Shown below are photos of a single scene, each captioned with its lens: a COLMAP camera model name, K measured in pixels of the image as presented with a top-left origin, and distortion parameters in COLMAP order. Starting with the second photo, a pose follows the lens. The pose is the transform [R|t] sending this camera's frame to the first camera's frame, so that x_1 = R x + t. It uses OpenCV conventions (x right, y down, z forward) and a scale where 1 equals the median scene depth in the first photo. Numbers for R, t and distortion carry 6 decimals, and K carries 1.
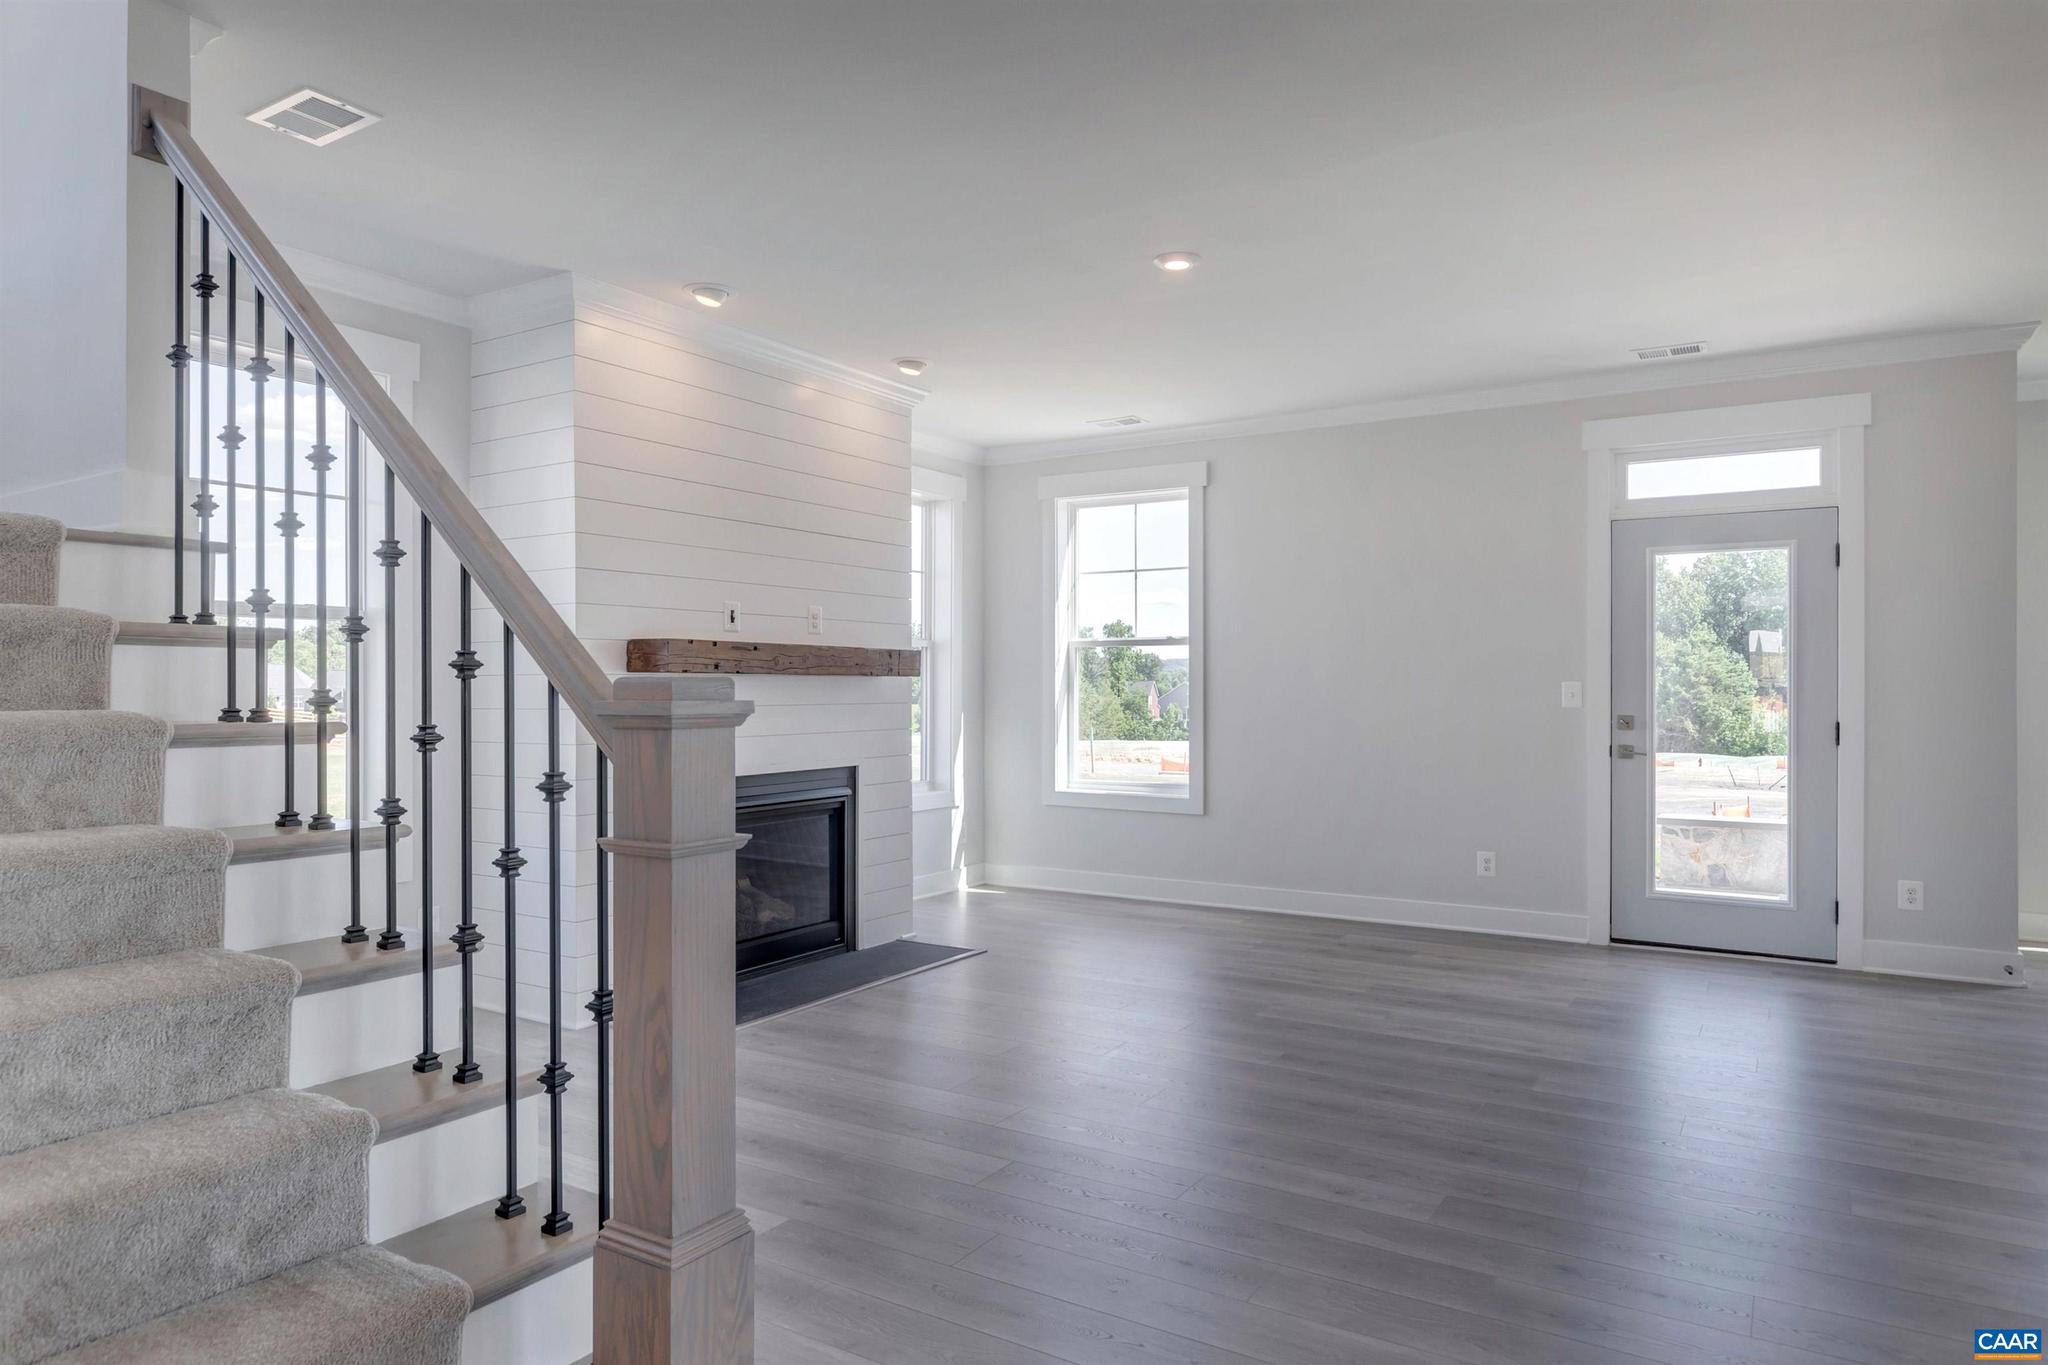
lens RADIAL K [[1280.0, 0, 1030.6], [0, 1280.0, 693.9], [0, 0, 1]] dist [-0.006226, -0.001605]
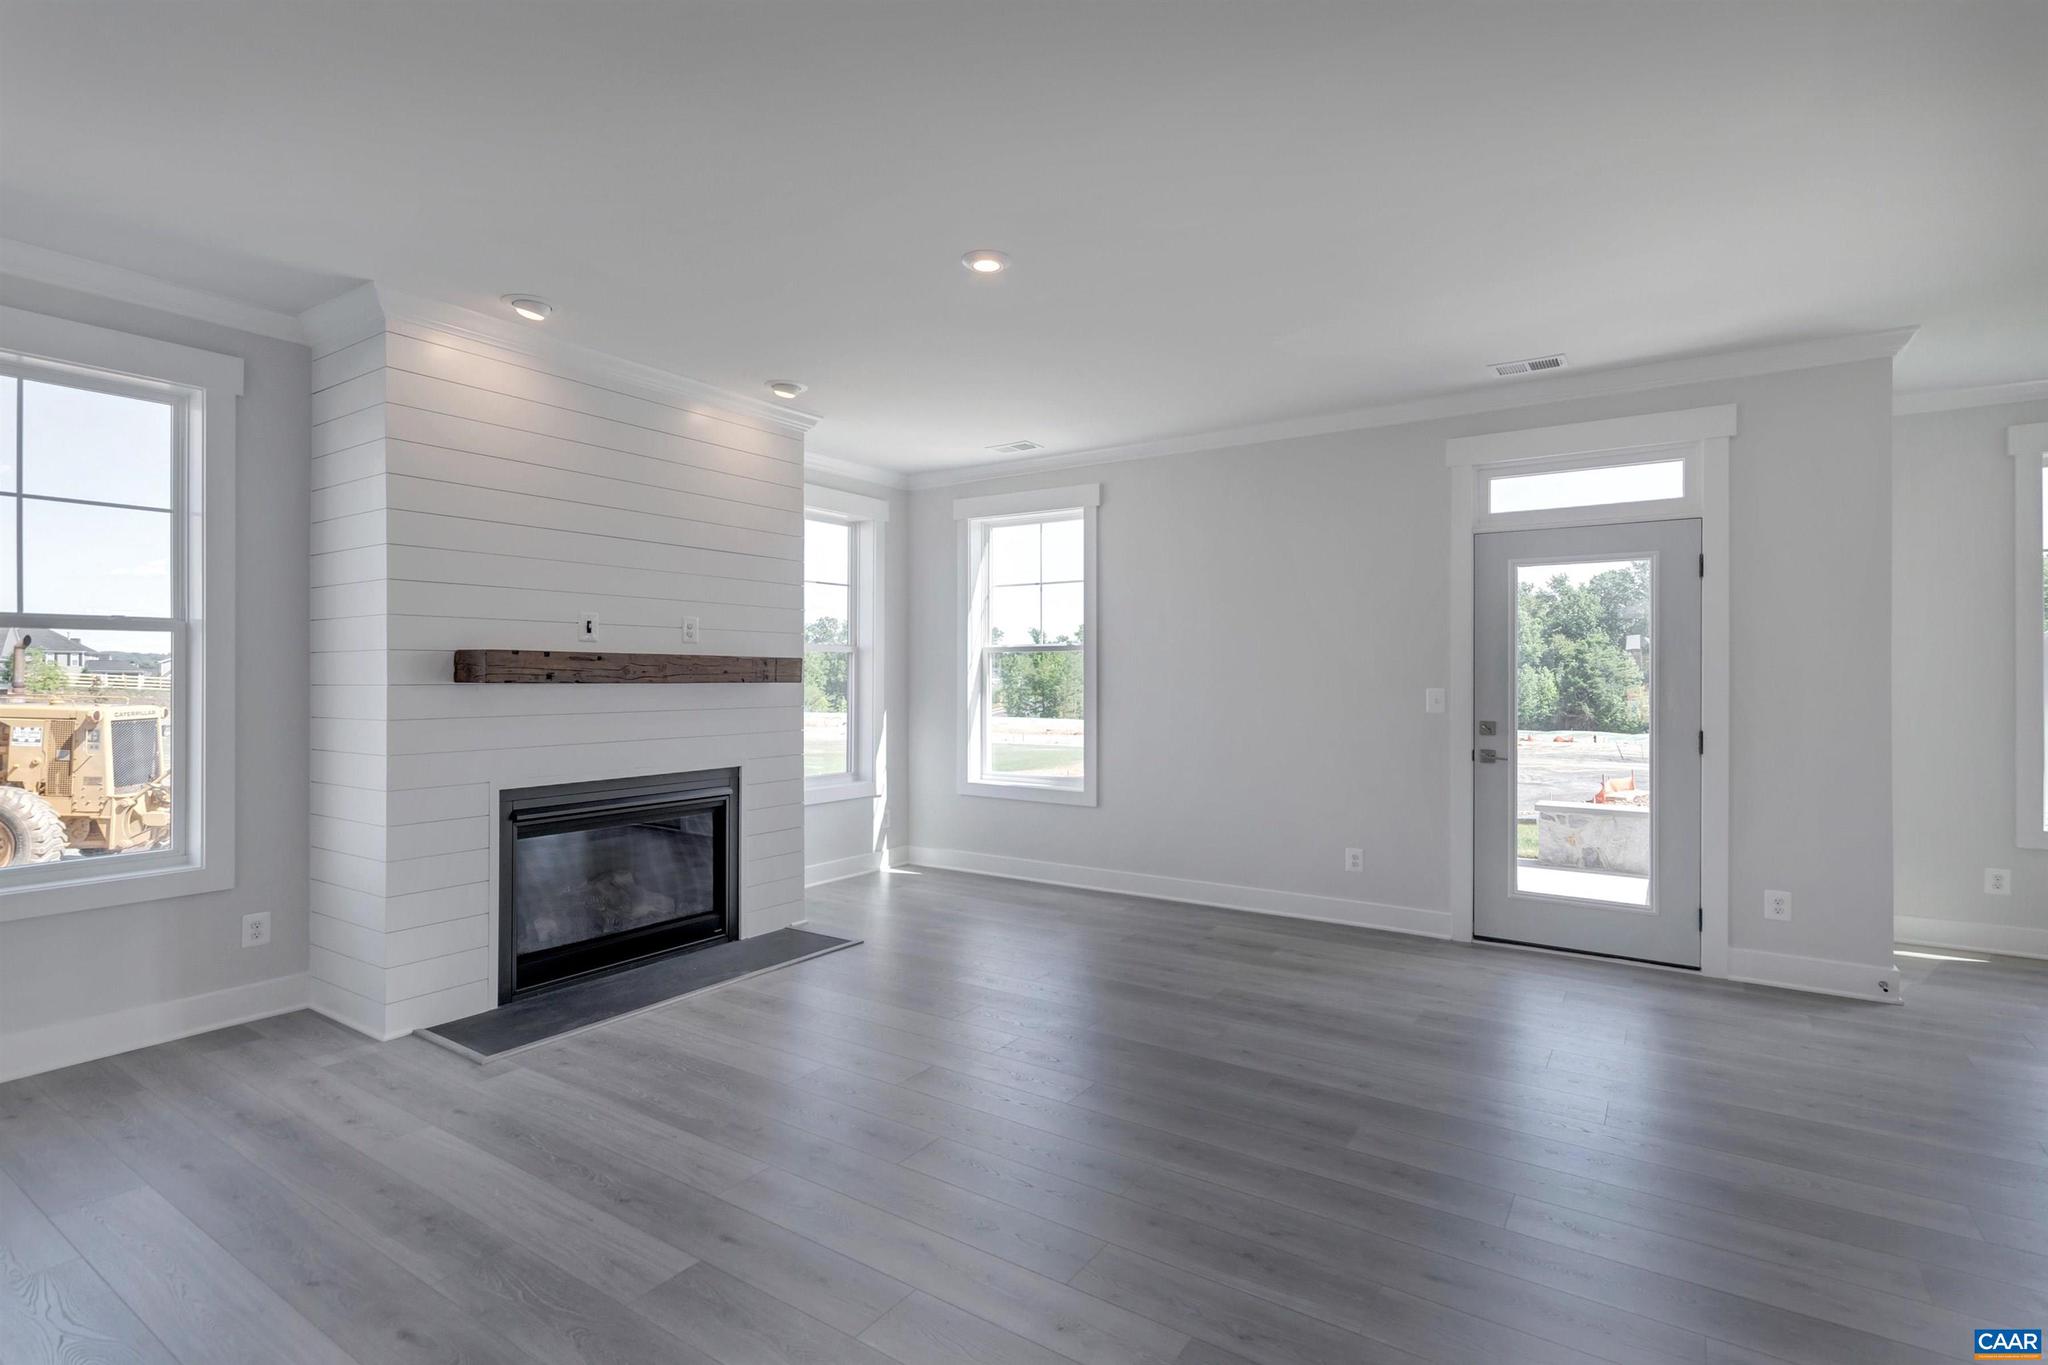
lens RADIAL K [[962.7, 0, 1018.5], [0, 962.7, 675.4], [0, 0, 1]] dist [0.001233, -0.000042]
pose [[0.998238, 0.003630, -0.059227, 0.131784], [-0.003910, 0.999982, -0.004615, -0.015413], [0.059209, 0.004838, 0.998234, 0.197665]]
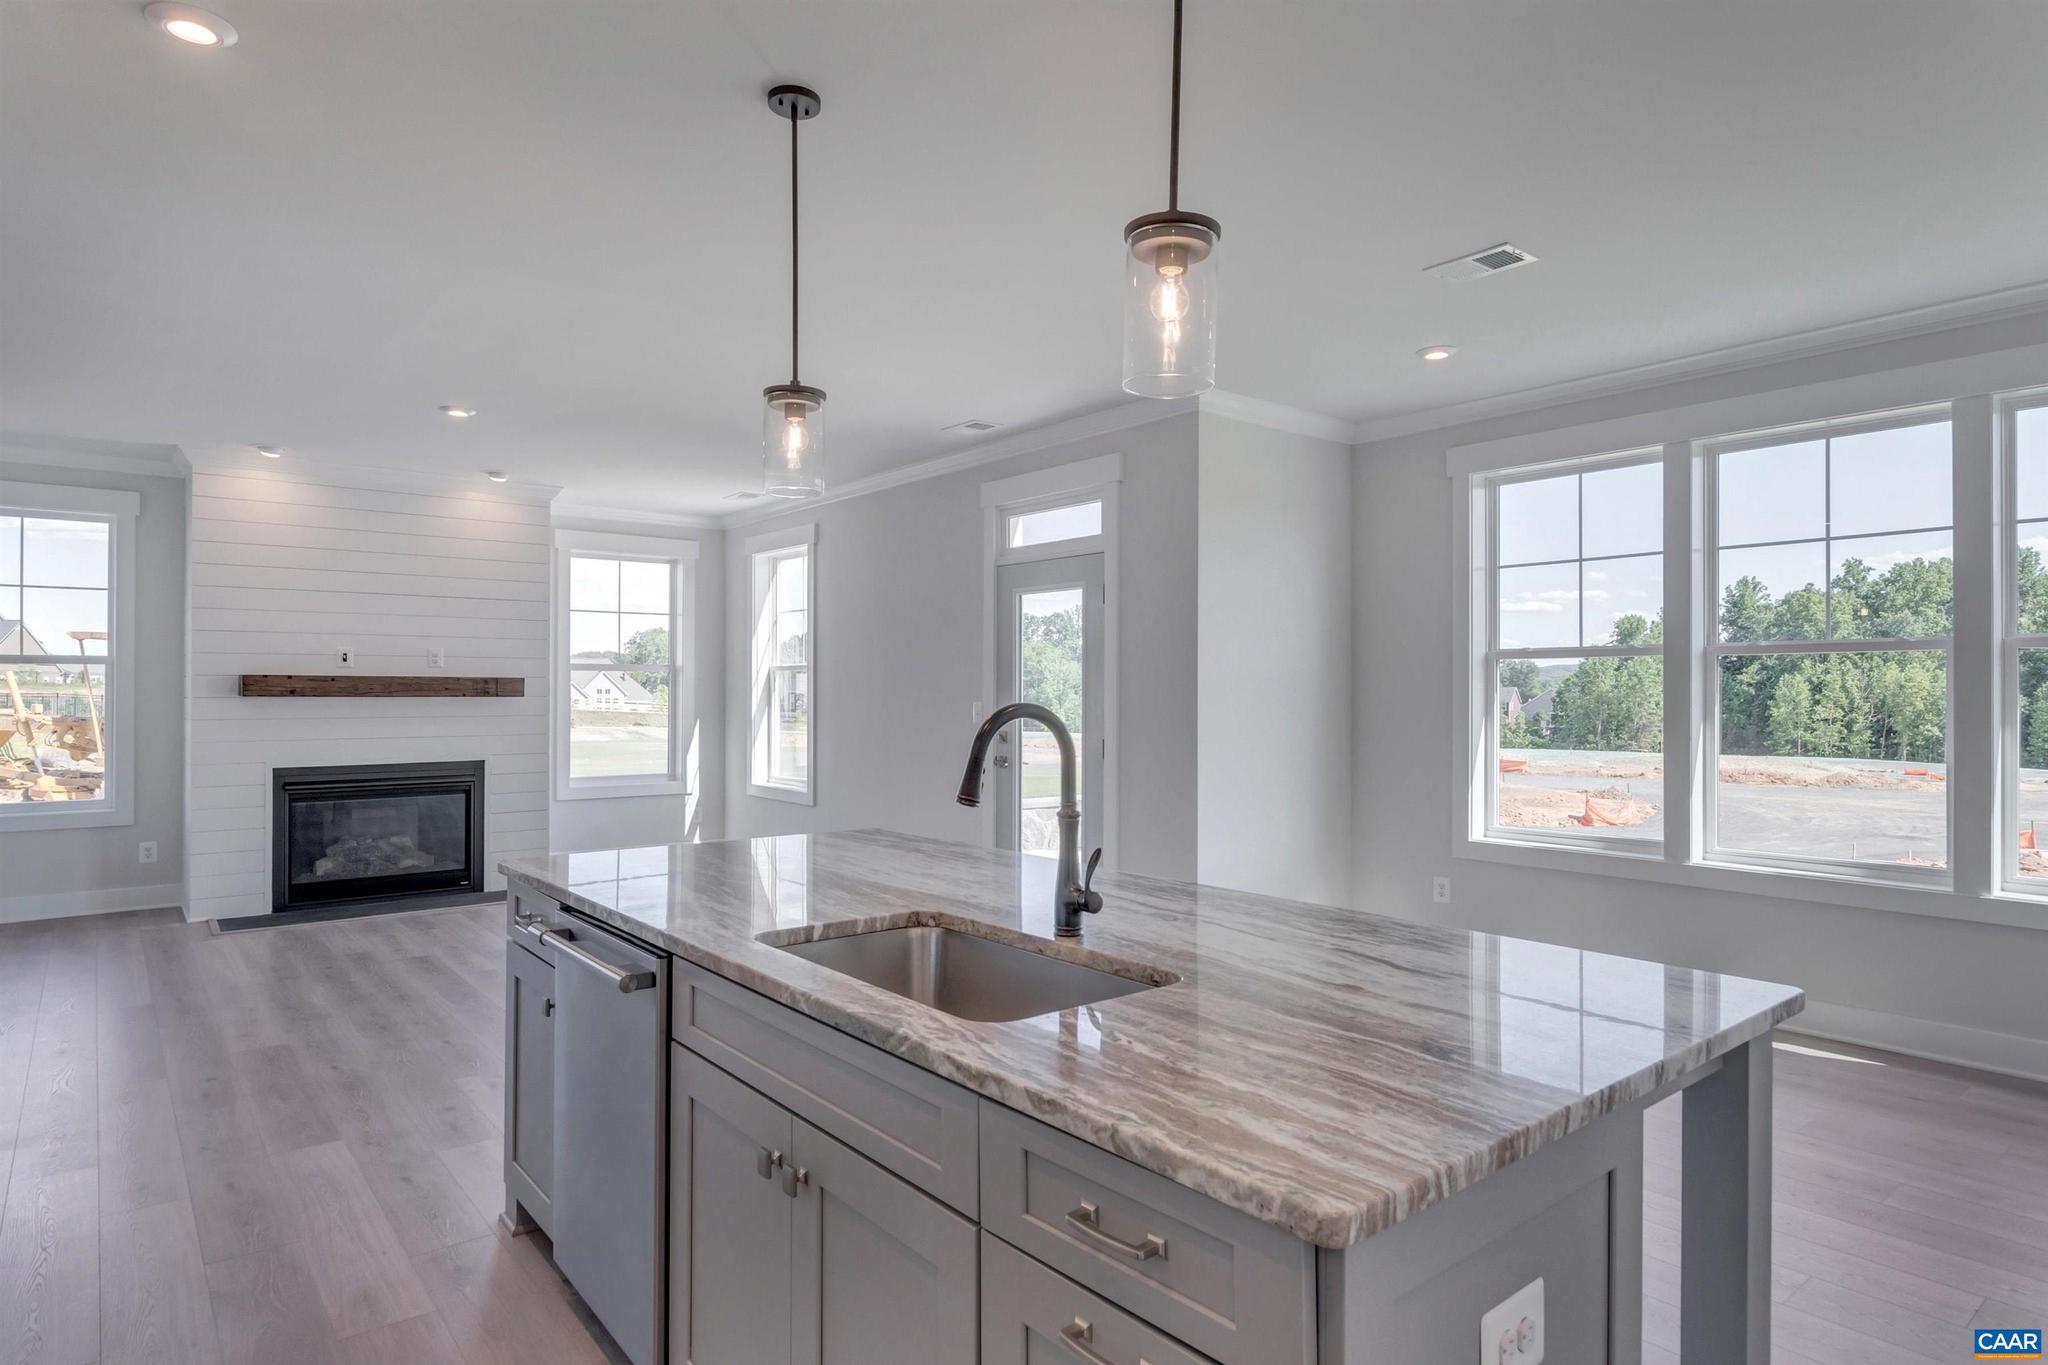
lens RADIAL K [[1155.8, 0, 1028.7], [0, 1155.8, 693.3], [0, 0, 1]] dist [0.001721, 0.000040]
pose [[0.932597, 0.003689, -0.360899, 0.818308], [-0.004176, 0.999991, -0.000571, -0.017505], [0.360894, 0.002040, 0.932605, 0.025198]]
